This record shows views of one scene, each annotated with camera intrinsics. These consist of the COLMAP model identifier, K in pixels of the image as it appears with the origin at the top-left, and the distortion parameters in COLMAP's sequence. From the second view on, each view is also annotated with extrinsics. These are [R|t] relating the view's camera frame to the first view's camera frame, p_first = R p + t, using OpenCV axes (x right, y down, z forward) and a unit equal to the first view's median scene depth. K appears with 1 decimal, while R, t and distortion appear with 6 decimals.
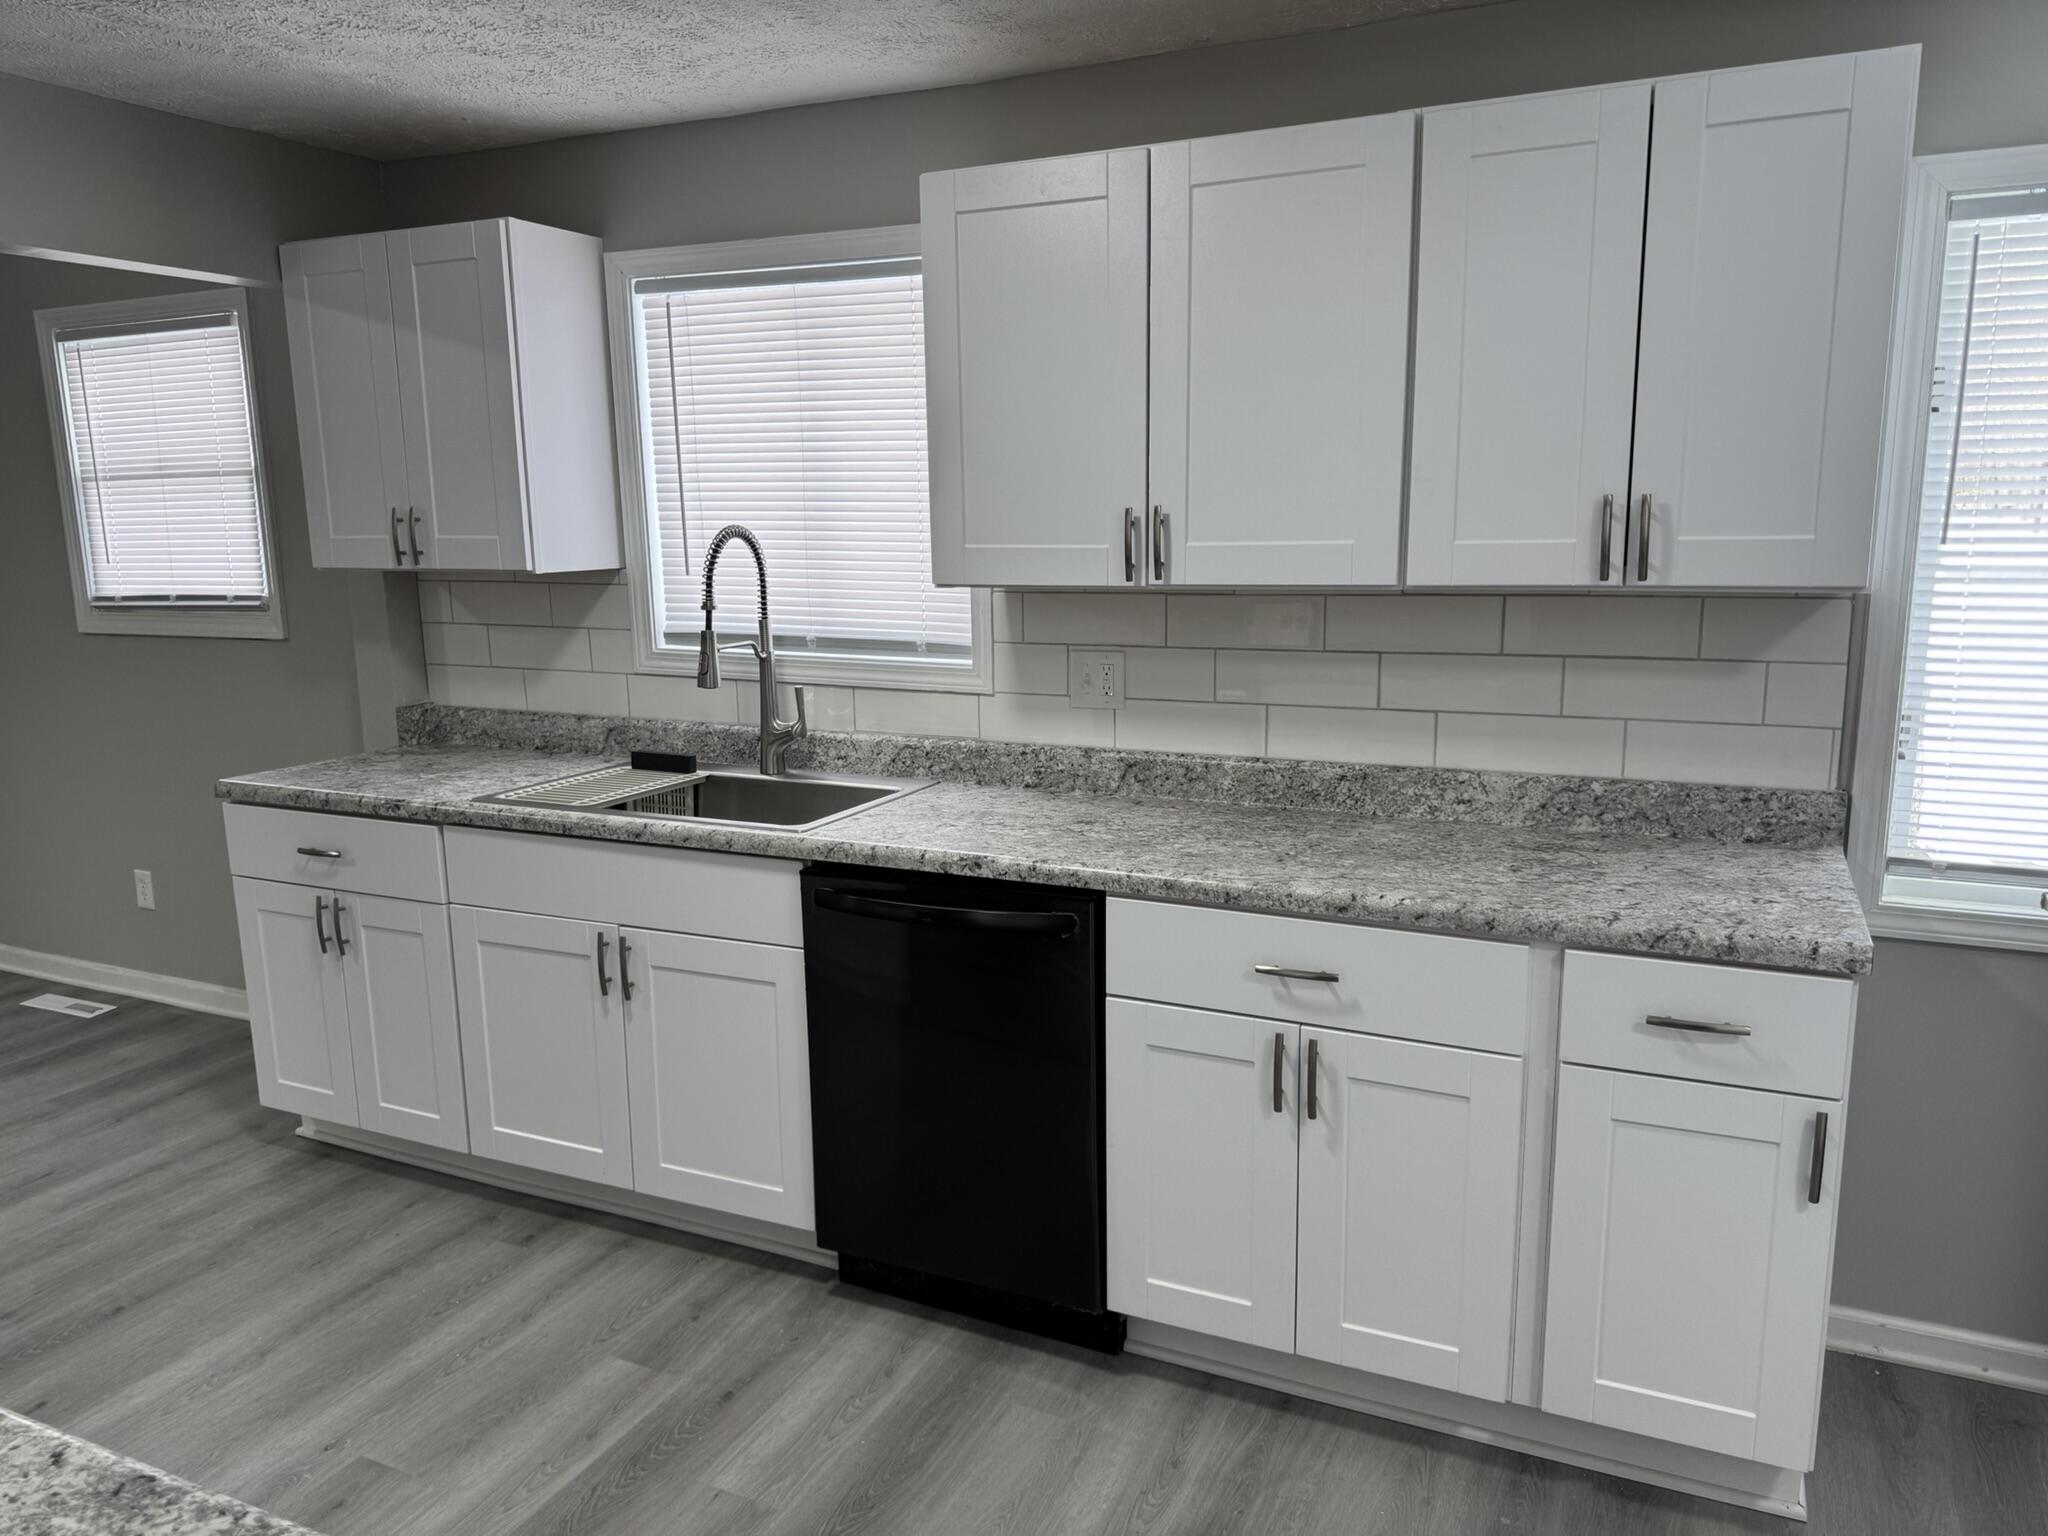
lens RADIAL K [[1450.0, 0, 1024.0], [0, 1450.0, 768.0], [0, 0, 1]] dist [0.050327, -0.043393]
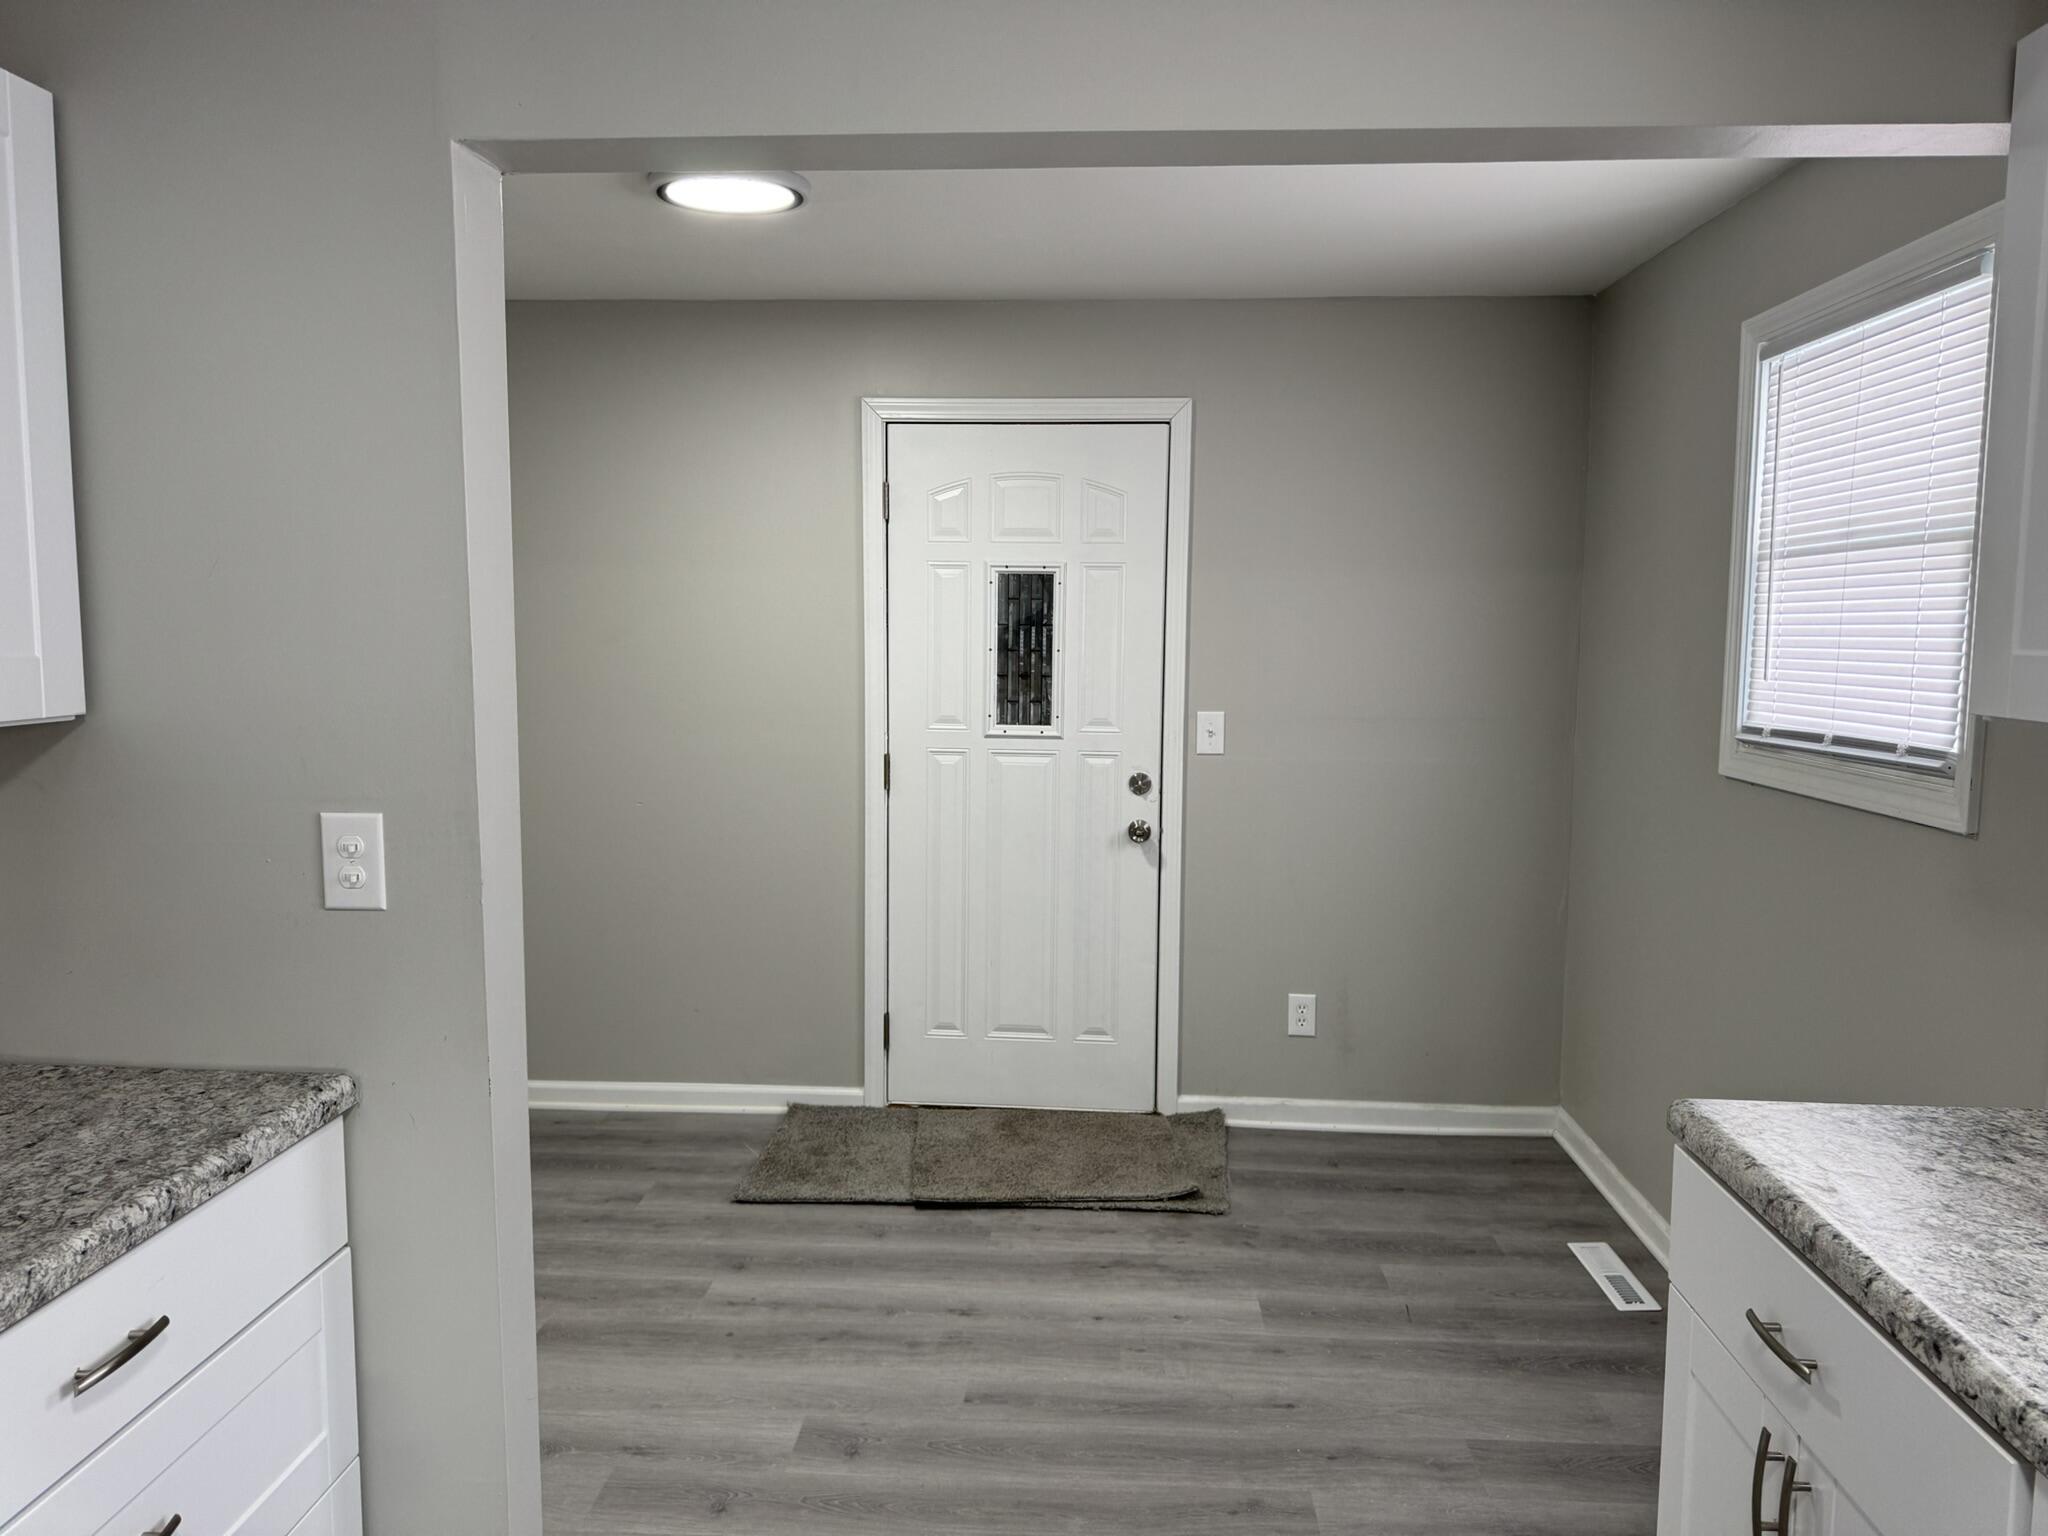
lens RADIAL K [[1450.0, 0, 1024.0], [0, 1450.0, 768.0], [0, 0, 1]] dist [0.050327, -0.043393]
pose [[0.375323, 0.115051, -0.919726, -0.128720], [-0.180529, 0.982338, 0.049213, -0.072255], [0.909143, 0.147566, 0.389464, 0.441047]]
